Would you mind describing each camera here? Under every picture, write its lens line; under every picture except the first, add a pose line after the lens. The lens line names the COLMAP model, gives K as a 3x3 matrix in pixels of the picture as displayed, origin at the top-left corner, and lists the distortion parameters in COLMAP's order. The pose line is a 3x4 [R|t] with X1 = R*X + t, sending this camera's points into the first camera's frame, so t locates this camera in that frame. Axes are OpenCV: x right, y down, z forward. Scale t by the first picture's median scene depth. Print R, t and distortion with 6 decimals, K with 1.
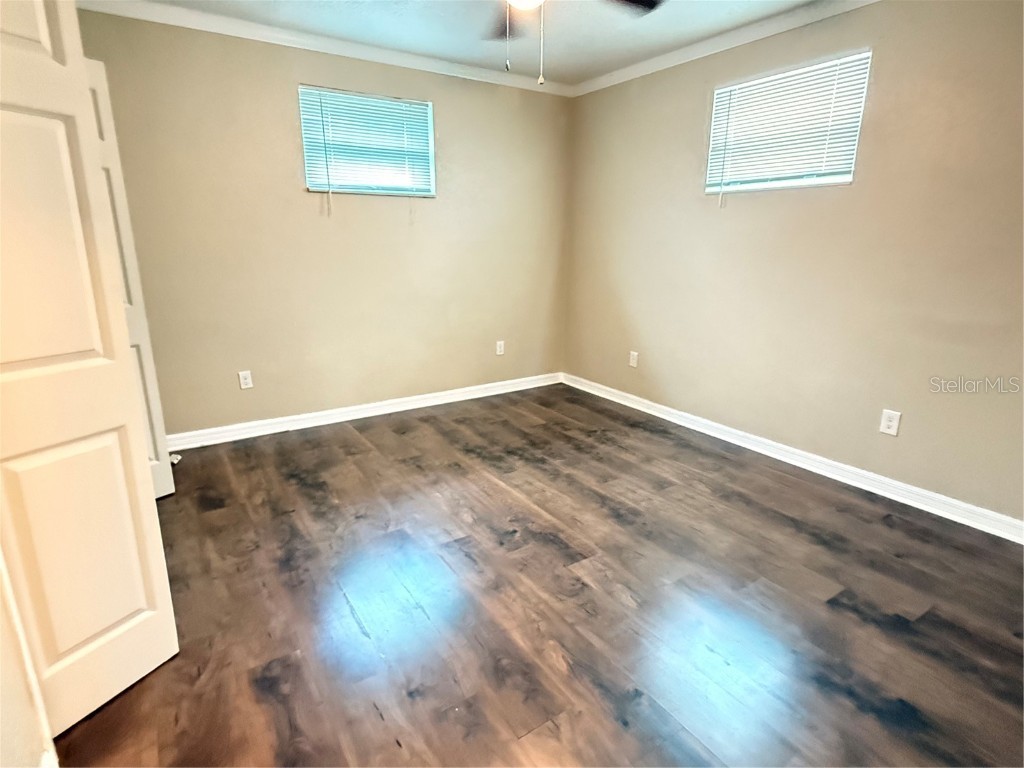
lens RADIAL K [[544.7, 0, 515.6], [0, 544.7, 387.3], [0, 0, 1]] dist [-0.000576, 0.001728]
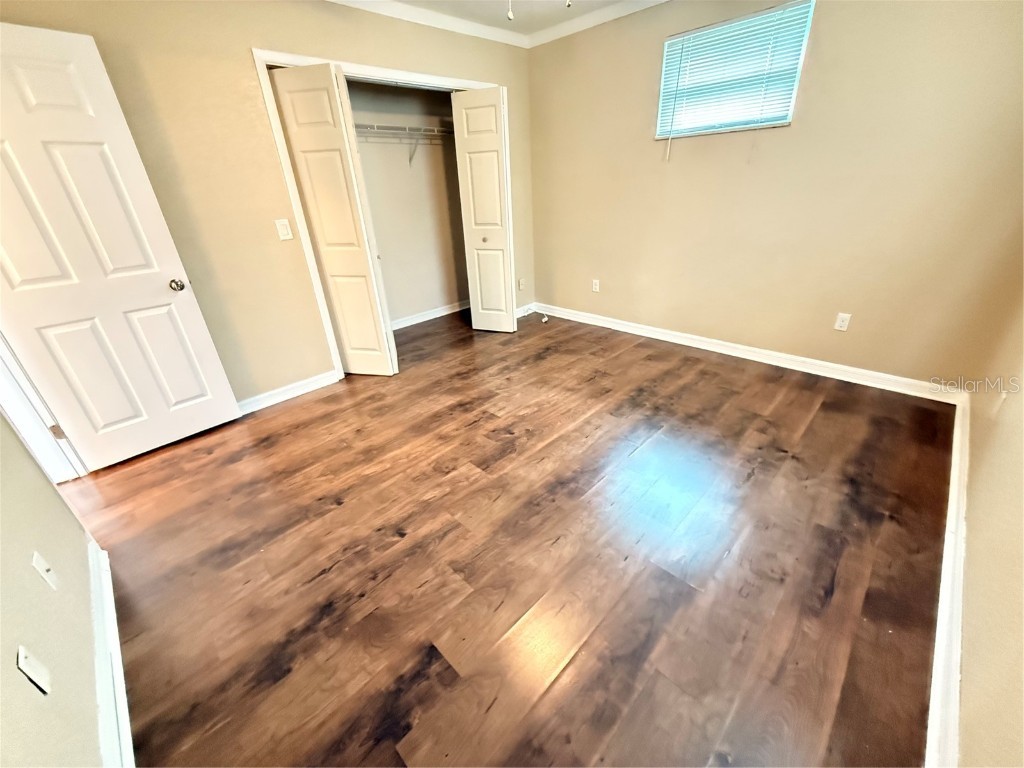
lens RADIAL K [[410.3, 0, 512.1], [0, 410.3, 380.6], [0, 0, 1]] dist [0.003667, -0.000010]
pose [[0.199086, 0.410291, -0.889959, 0.643138], [-0.210844, 0.904803, 0.369968, -0.165986], [0.957032, 0.113987, 0.266641, 0.572679]]
